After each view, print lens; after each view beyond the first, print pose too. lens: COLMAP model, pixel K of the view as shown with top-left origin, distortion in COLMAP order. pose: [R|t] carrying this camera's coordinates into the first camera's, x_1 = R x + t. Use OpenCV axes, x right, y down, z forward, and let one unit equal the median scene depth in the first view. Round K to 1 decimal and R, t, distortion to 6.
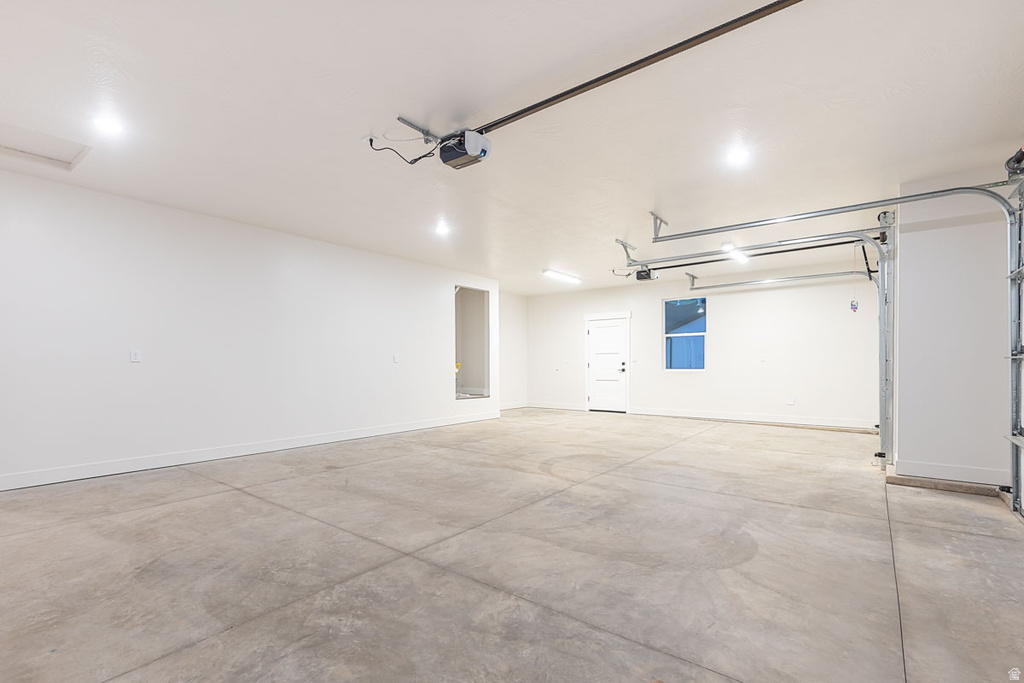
lens RADIAL K [[470.5, 0, 512.3], [0, 470.5, 367.2], [0, 0, 1]] dist [0.000353, 0.001129]
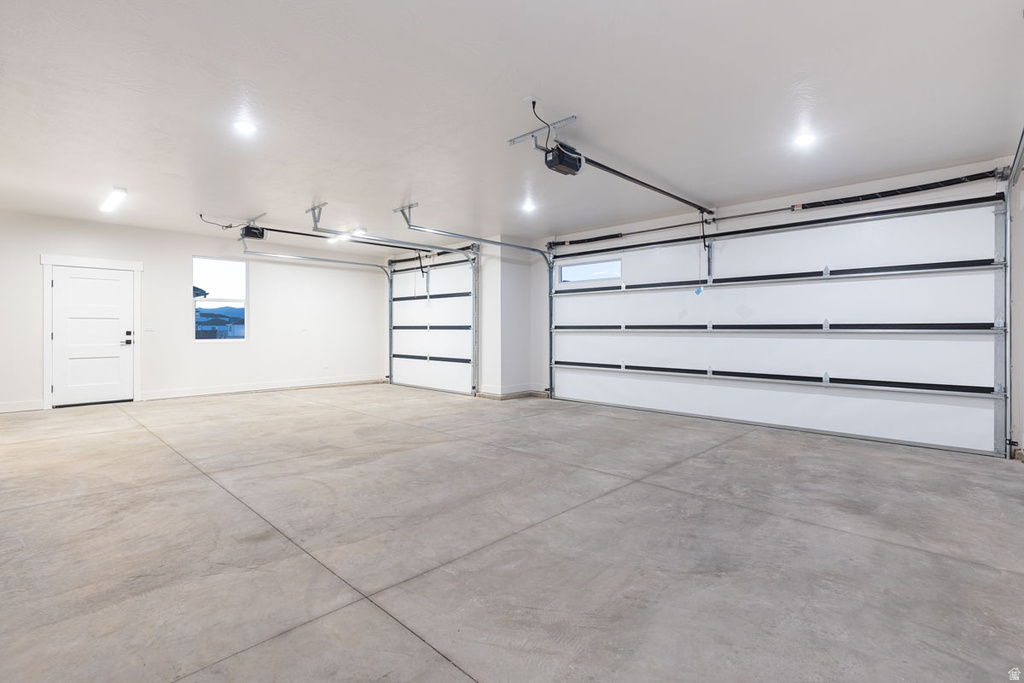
lens RADIAL K [[487.5, 0, 511.5], [0, 487.5, 329.3], [0, 0, 1]] dist [0.009894, -0.000411]
pose [[0.105224, 0.002830, 0.994445, -1.454532], [0.005349, 0.999980, -0.003412, -0.024909], [-0.994434, 0.005679, 0.105207, 1.071865]]
